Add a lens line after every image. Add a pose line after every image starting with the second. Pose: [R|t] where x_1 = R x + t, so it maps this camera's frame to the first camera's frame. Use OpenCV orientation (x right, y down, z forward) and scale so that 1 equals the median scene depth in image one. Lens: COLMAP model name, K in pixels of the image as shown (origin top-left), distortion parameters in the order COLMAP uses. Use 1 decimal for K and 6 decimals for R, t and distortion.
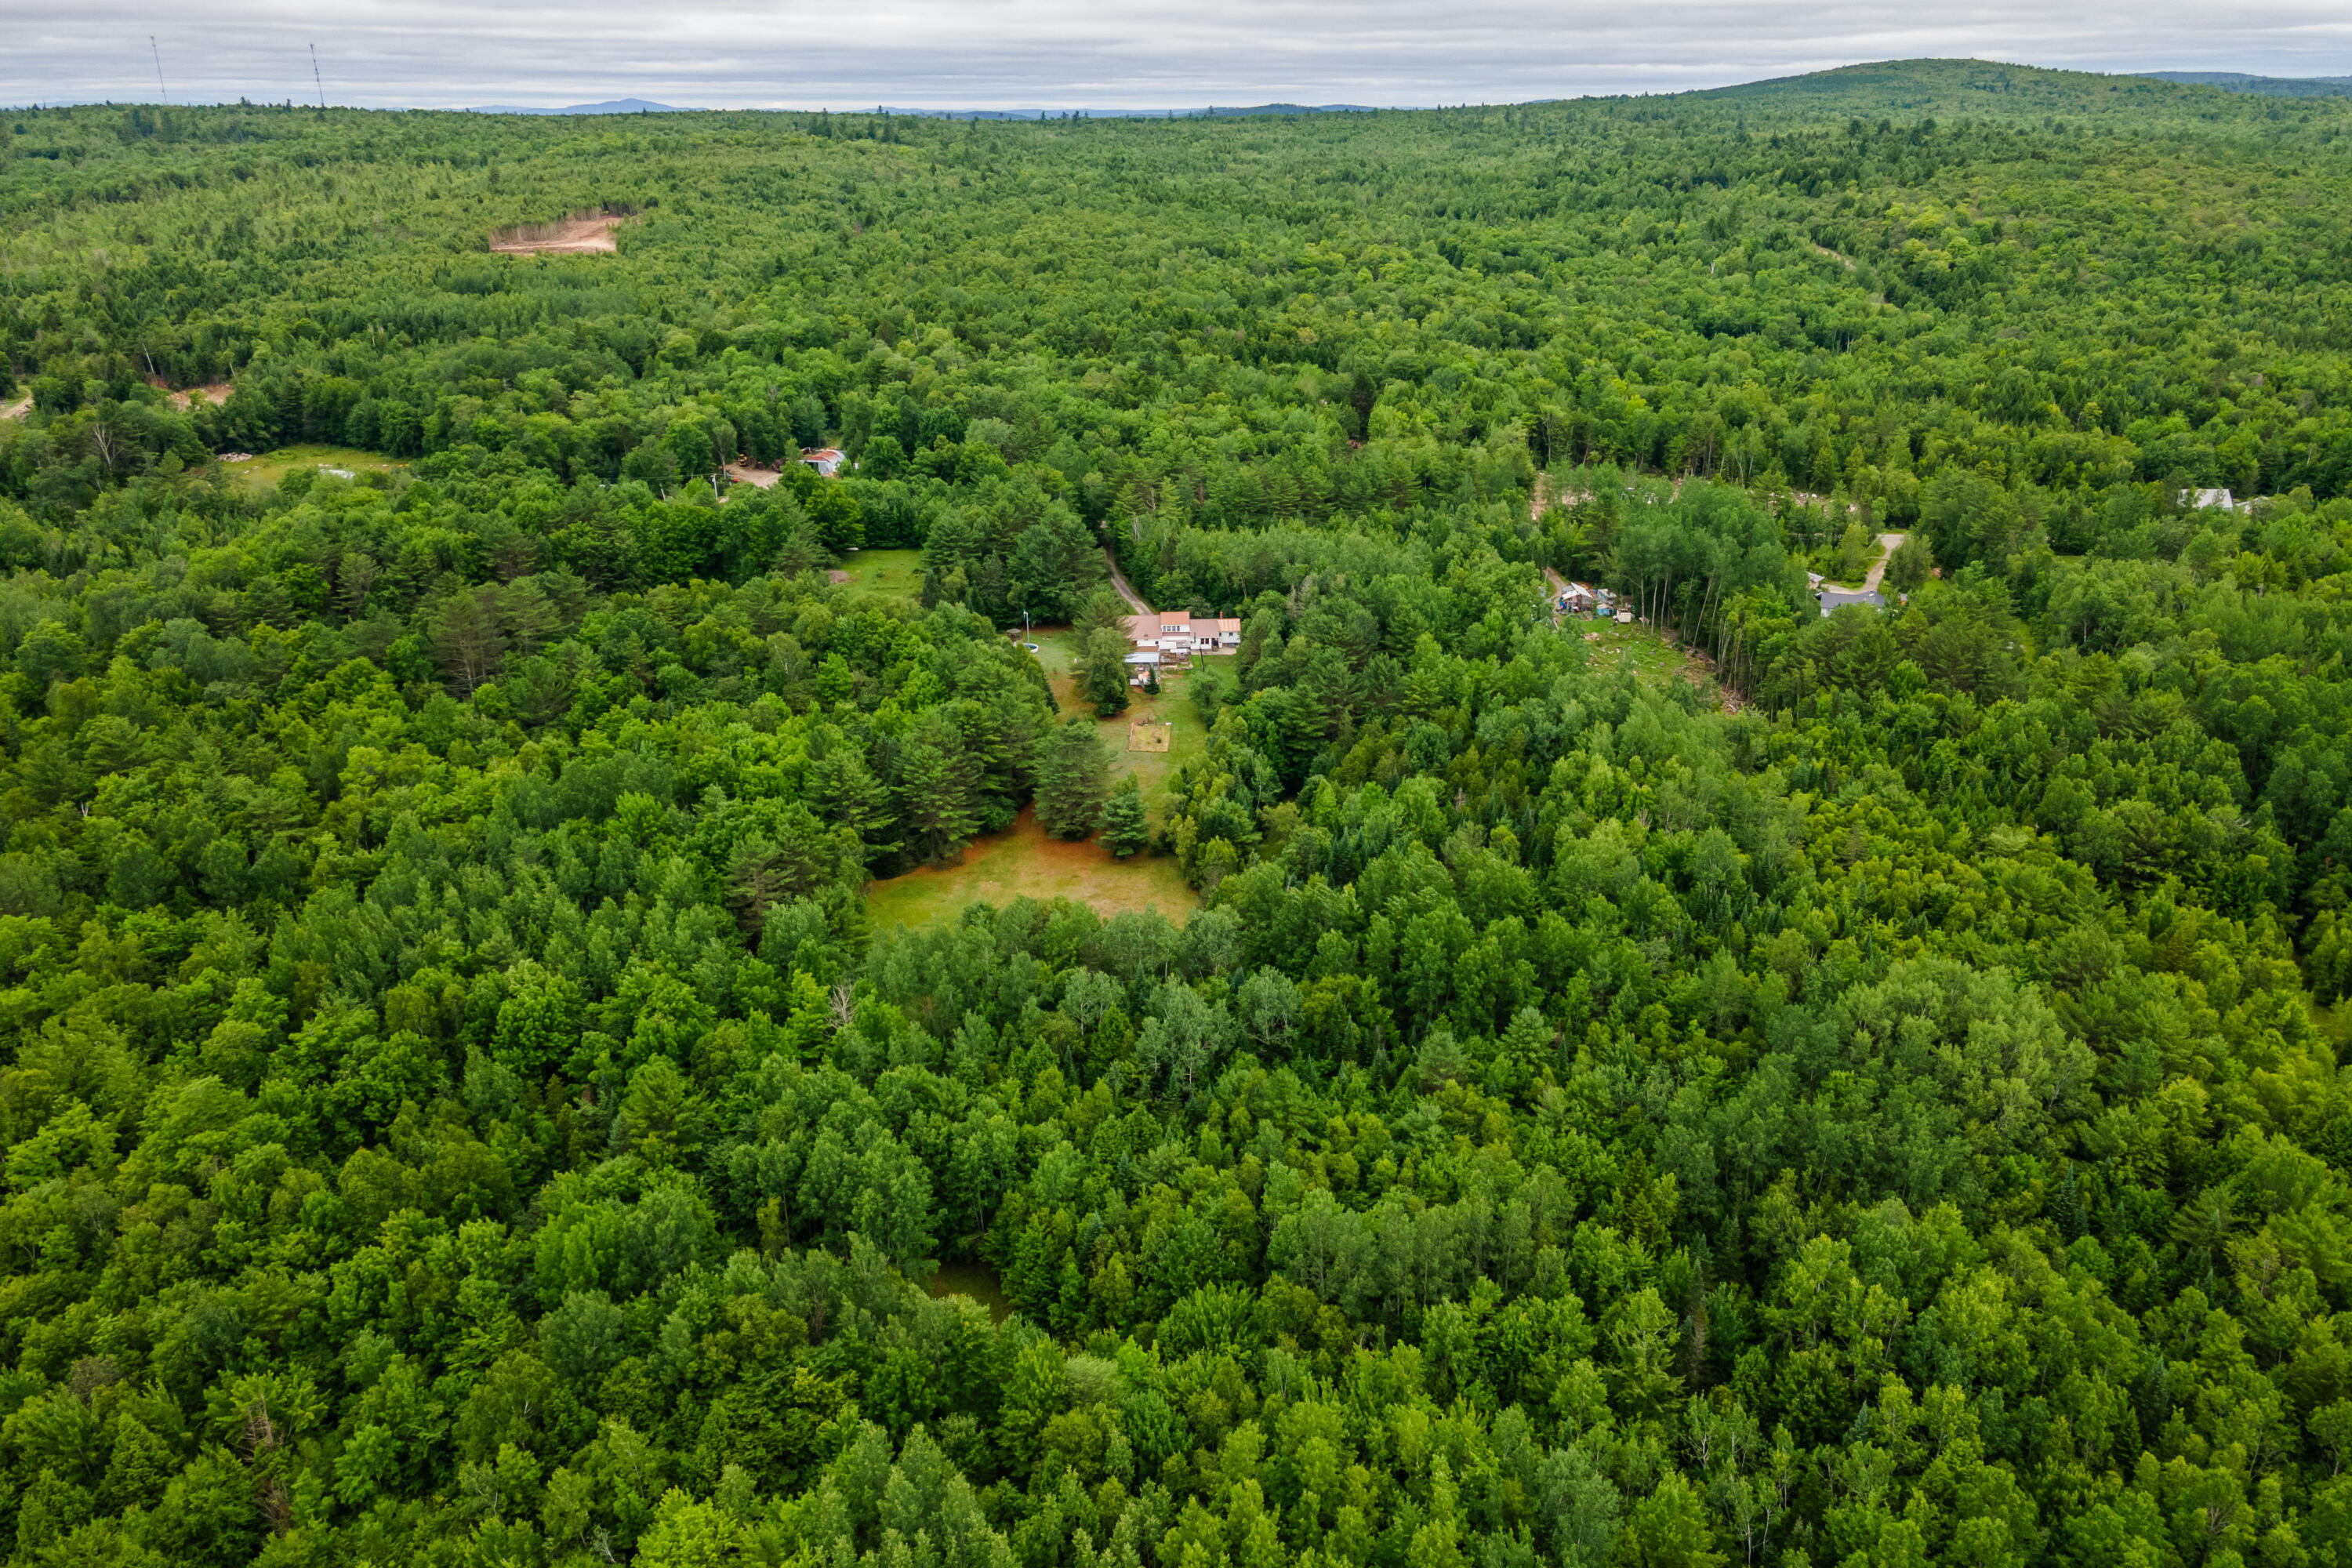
lens RADIAL K [[1643.2, 0, 1167.2], [0, 1643.2, 817.2], [0, 0, 1]] dist [0.058364, -0.000548]
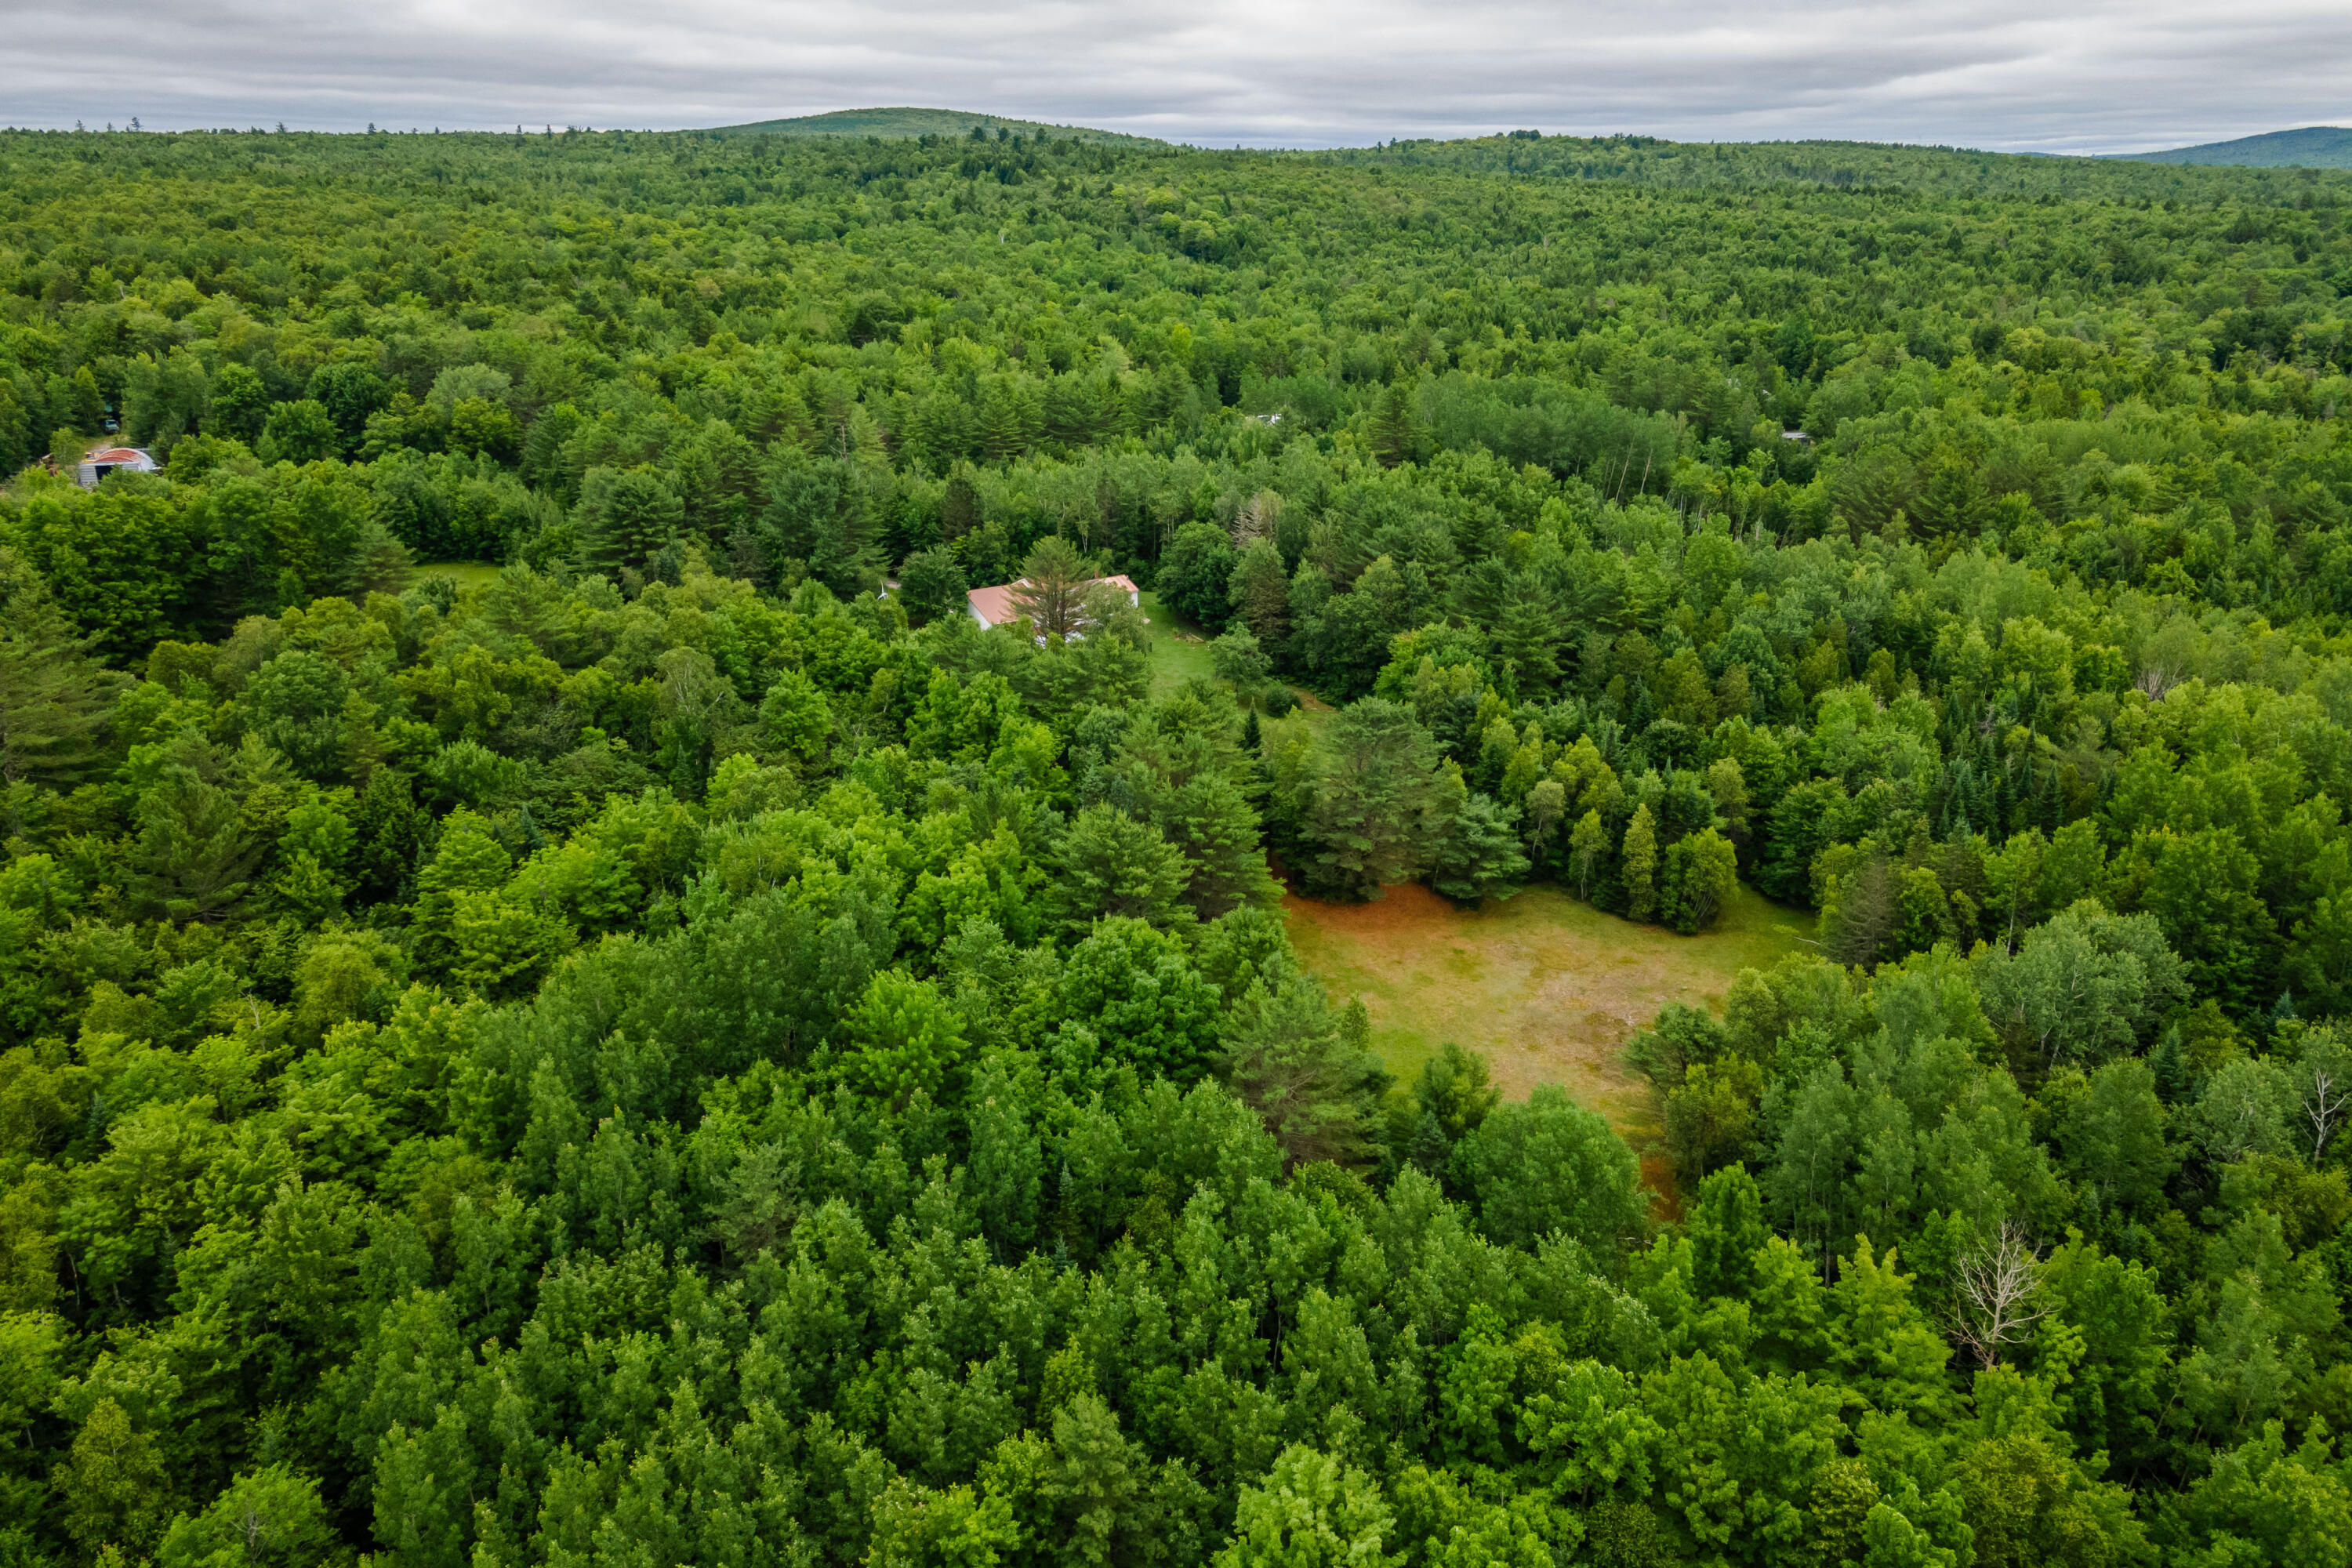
lens RADIAL K [[1740.3, 0, 1166.2], [0, 1740.3, 778.1], [0, 0, 1]] dist [0.033487, 0.061988]
pose [[0.853744, -0.173417, 0.490966, -0.366527], [0.203977, 0.978935, -0.008921, -0.032683], [-0.479077, 0.107761, 0.871133, 0.443012]]
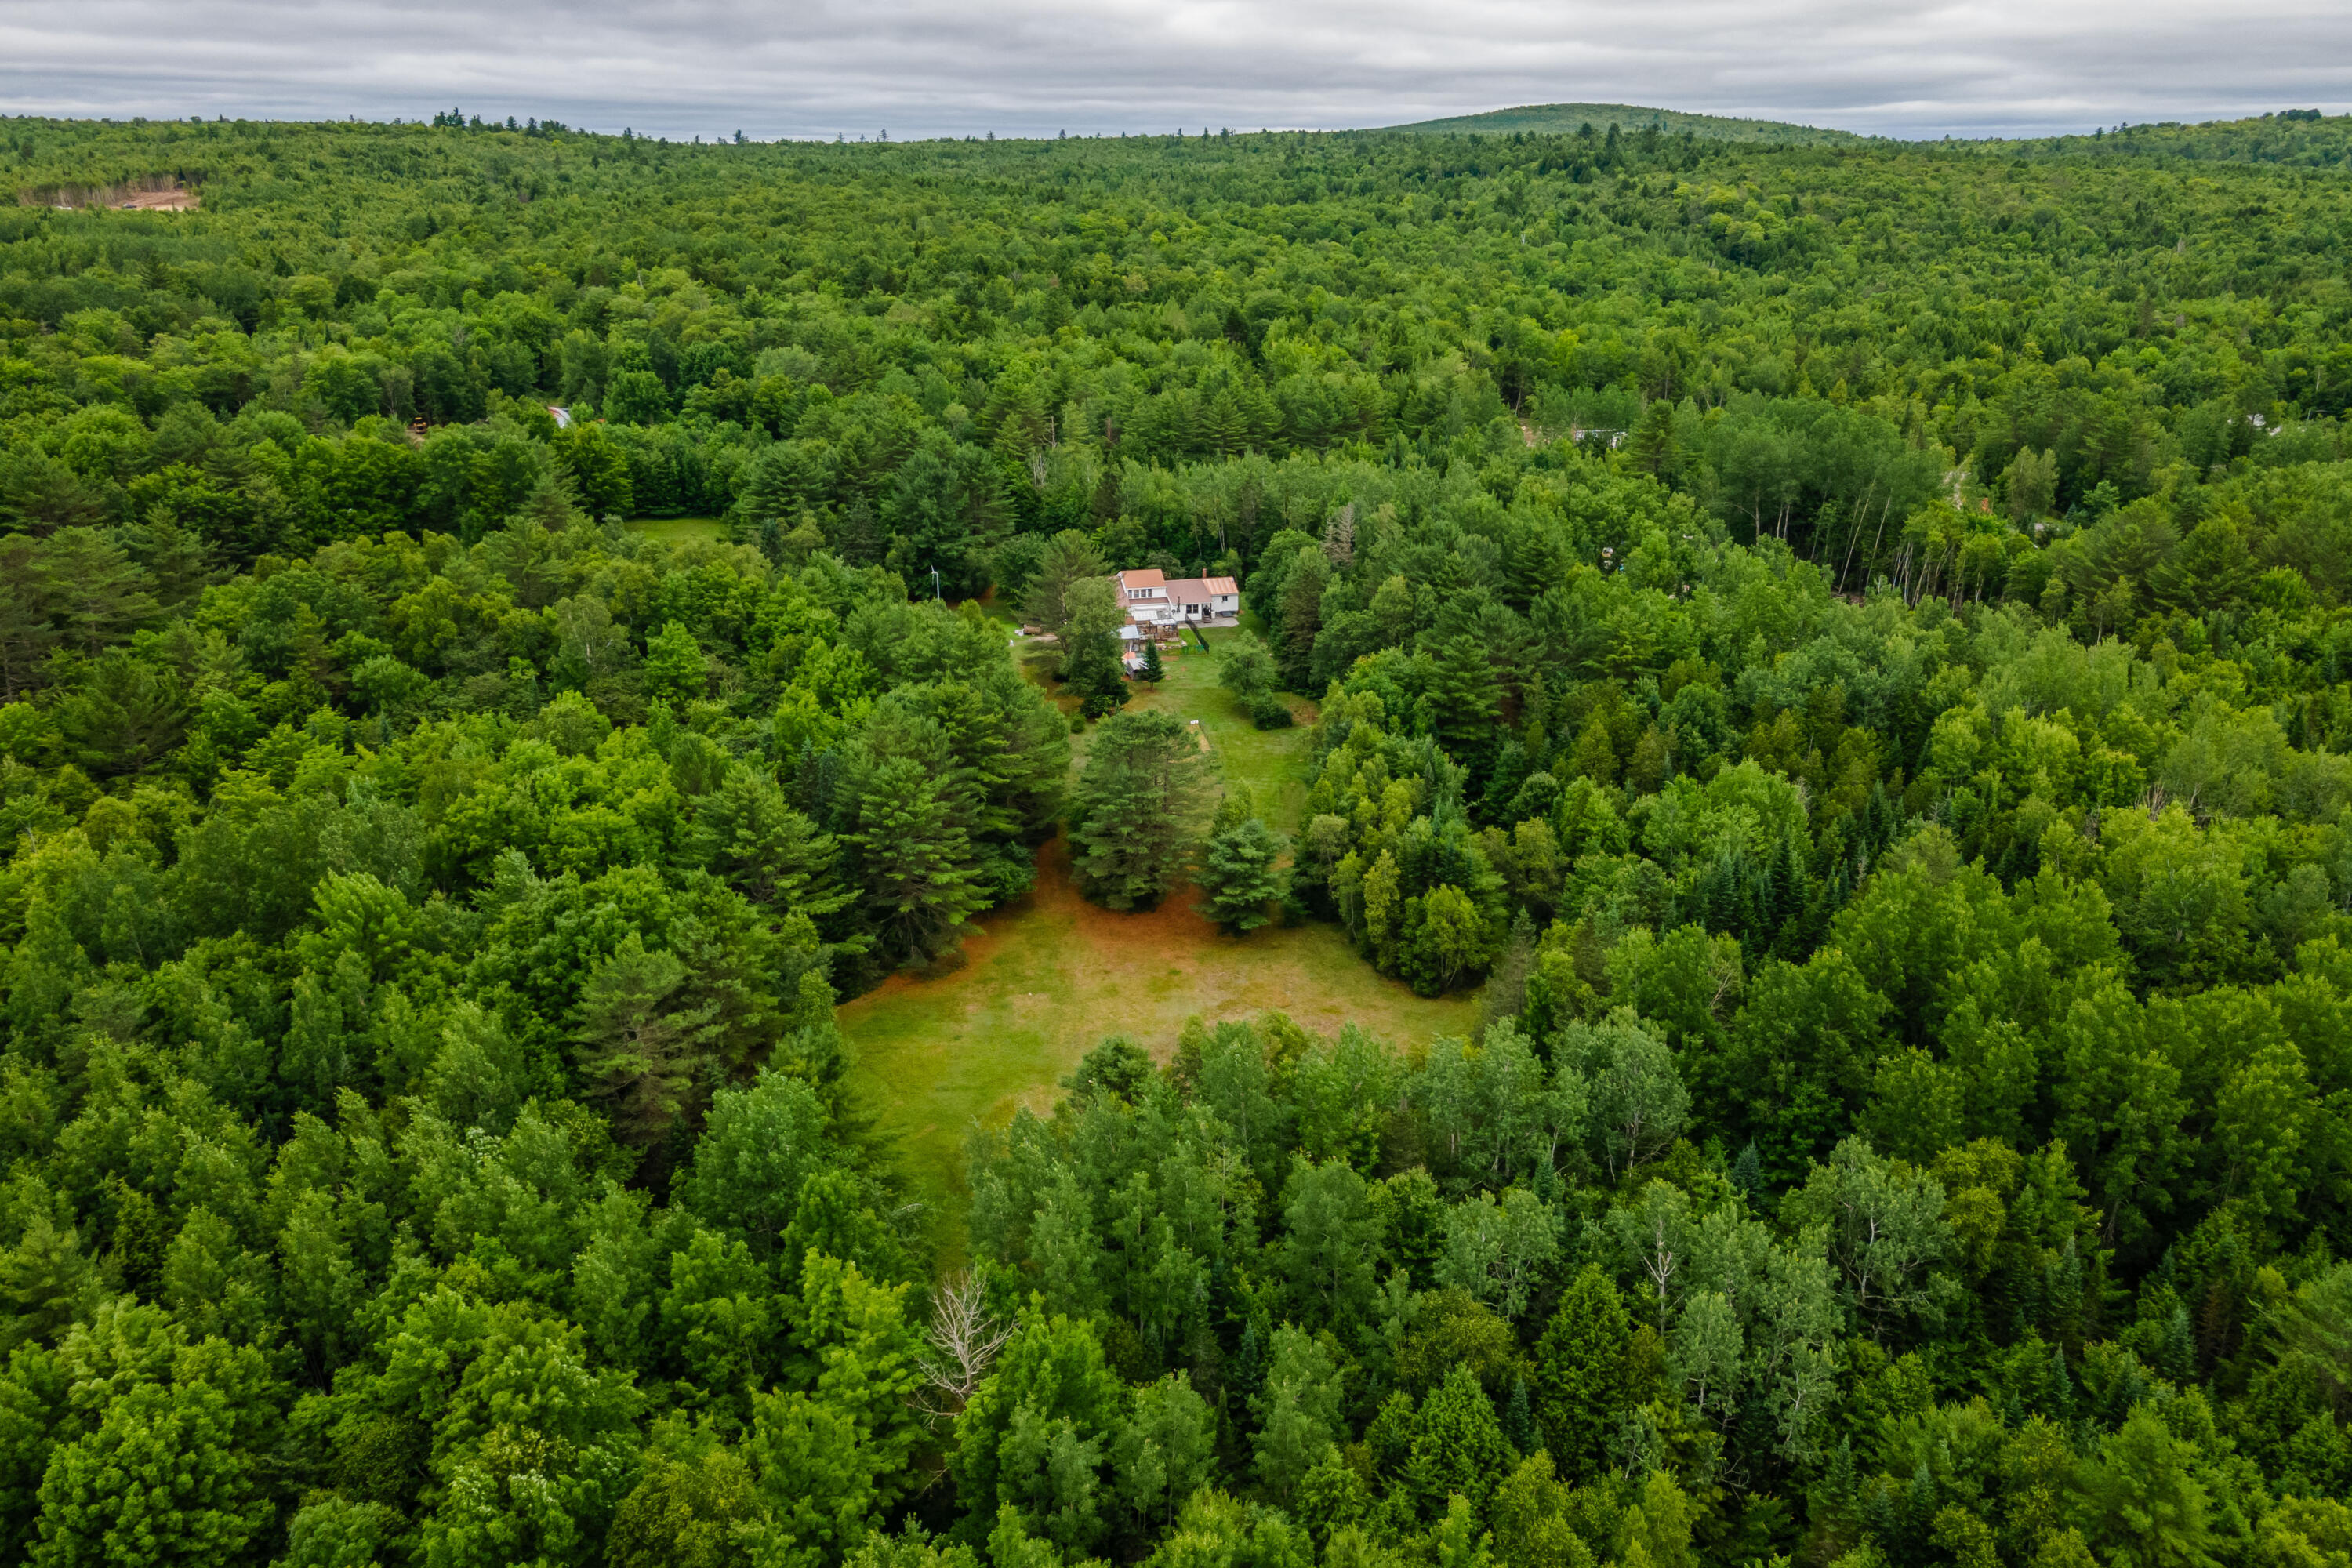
lens RADIAL K [[1740.3, 0, 1166.2], [0, 1740.3, 778.1], [0, 0, 1]] dist [0.033487, 0.061988]
pose [[0.983071, -0.057627, 0.173925, -0.138069], [0.068026, 0.996198, -0.054429, 0.001356], [-0.170127, 0.065339, 0.983254, 0.352925]]
